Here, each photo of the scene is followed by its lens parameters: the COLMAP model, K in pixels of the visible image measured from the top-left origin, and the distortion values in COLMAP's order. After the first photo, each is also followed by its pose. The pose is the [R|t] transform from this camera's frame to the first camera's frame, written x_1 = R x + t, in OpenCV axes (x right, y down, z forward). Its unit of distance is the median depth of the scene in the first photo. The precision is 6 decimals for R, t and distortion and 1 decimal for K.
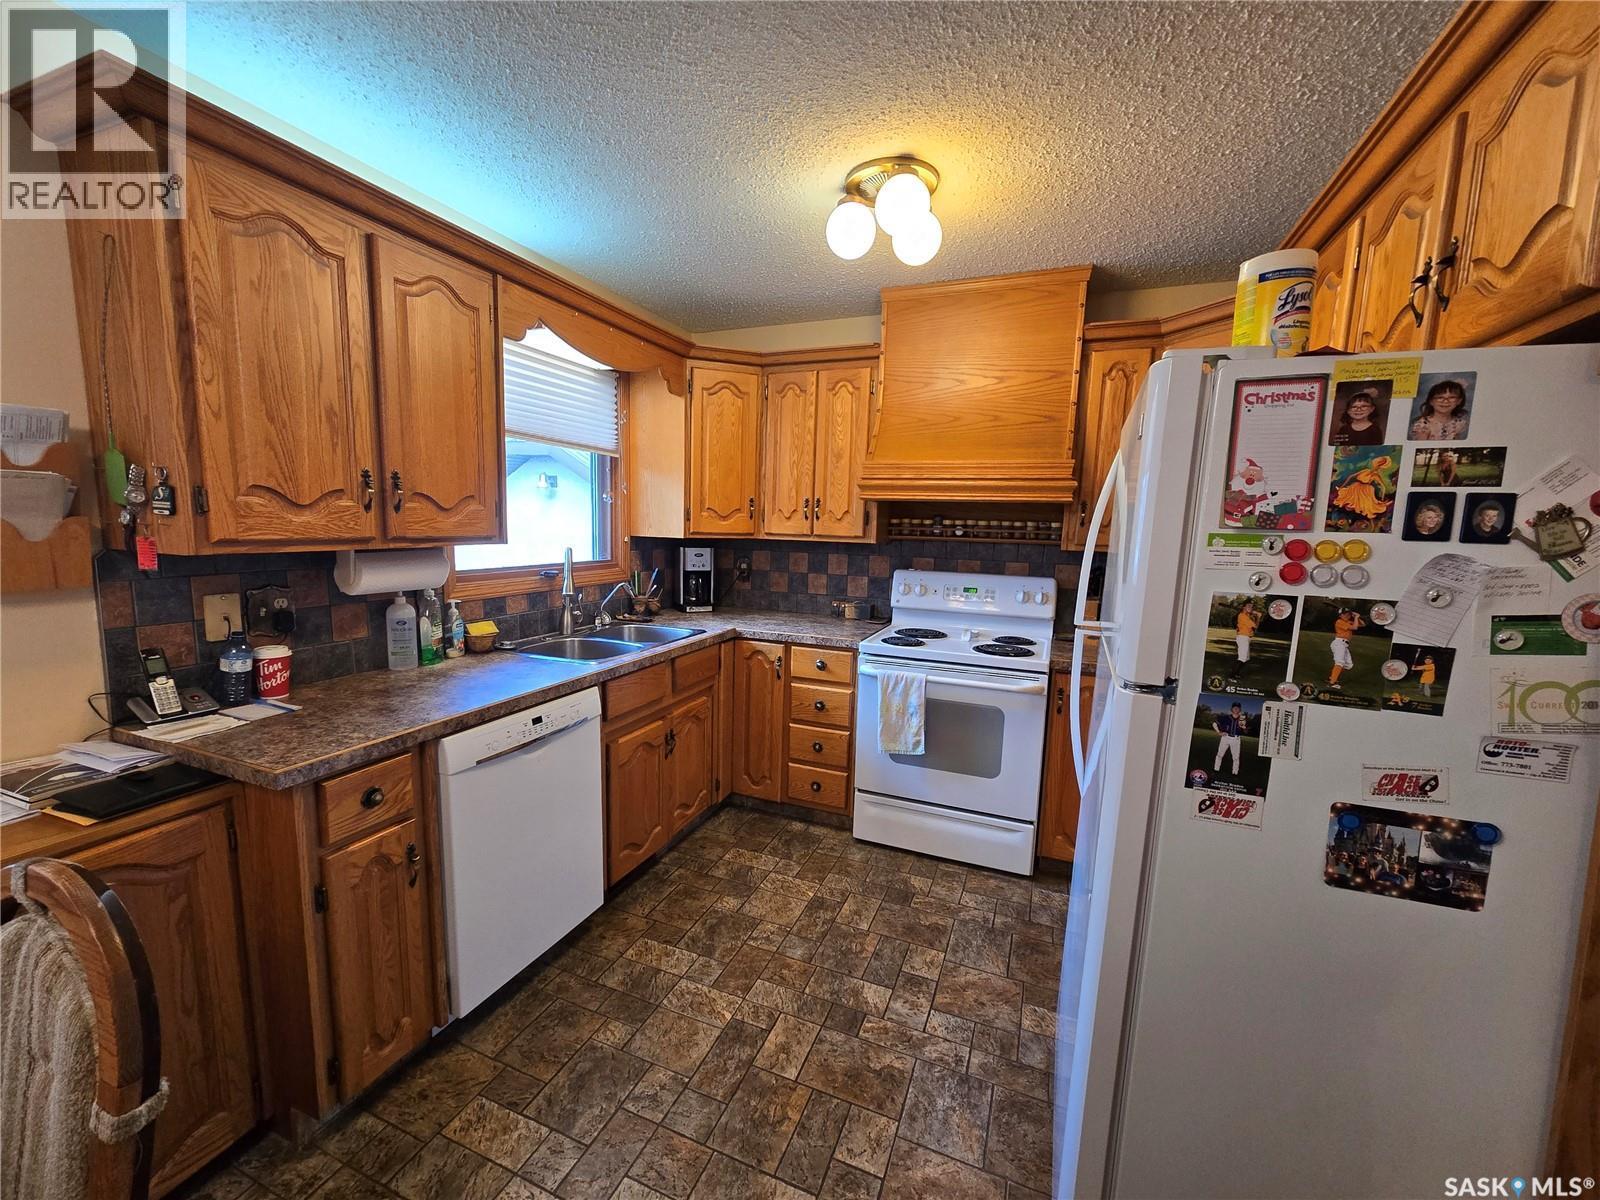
lens RADIAL K [[659.1, 0, 784.4], [0, 659.1, 609.7], [0, 0, 1]] dist [0.003365, 0.000608]
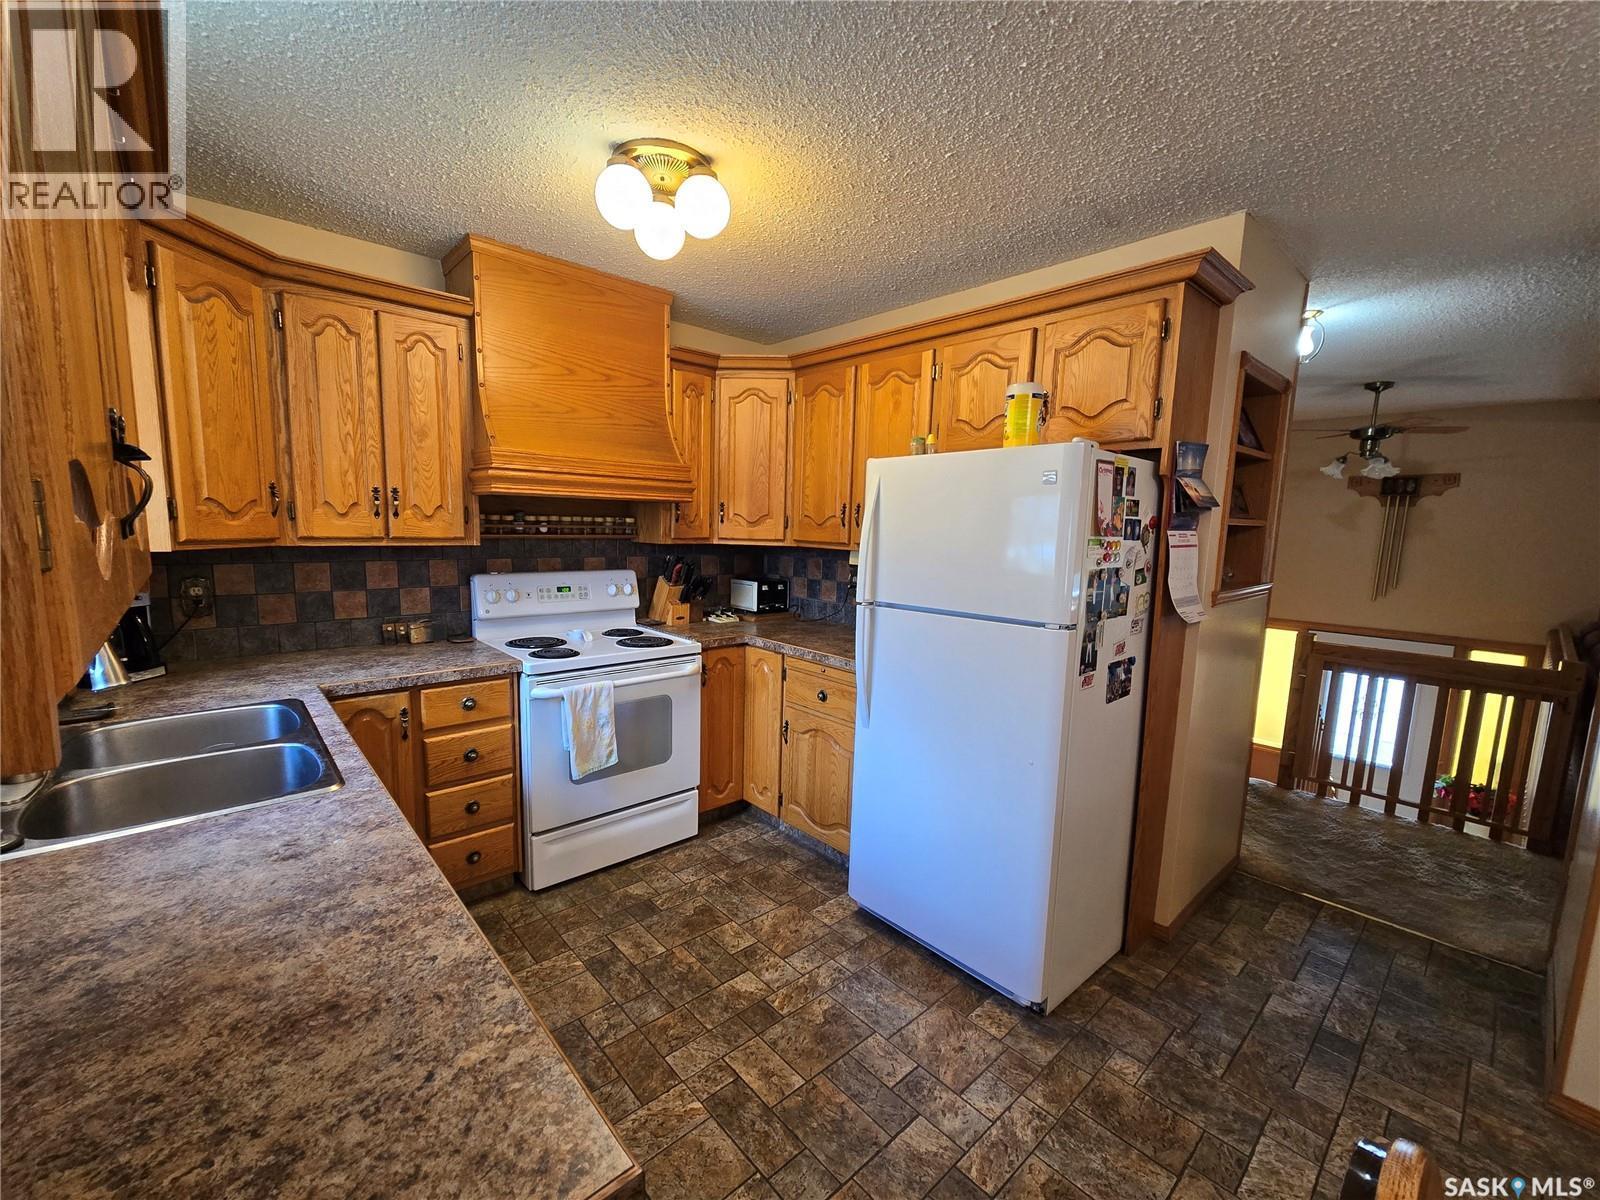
lens RADIAL K [[659.1, 0, 784.4], [0, 659.1, 609.7], [0, 0, 1]] dist [0.003365, 0.000608]
pose [[0.434685, -0.134479, 0.890485, -0.468584], [0.108832, 0.989386, 0.096289, -0.062285], [-0.893982, 0.055058, 0.444707, 0.312733]]
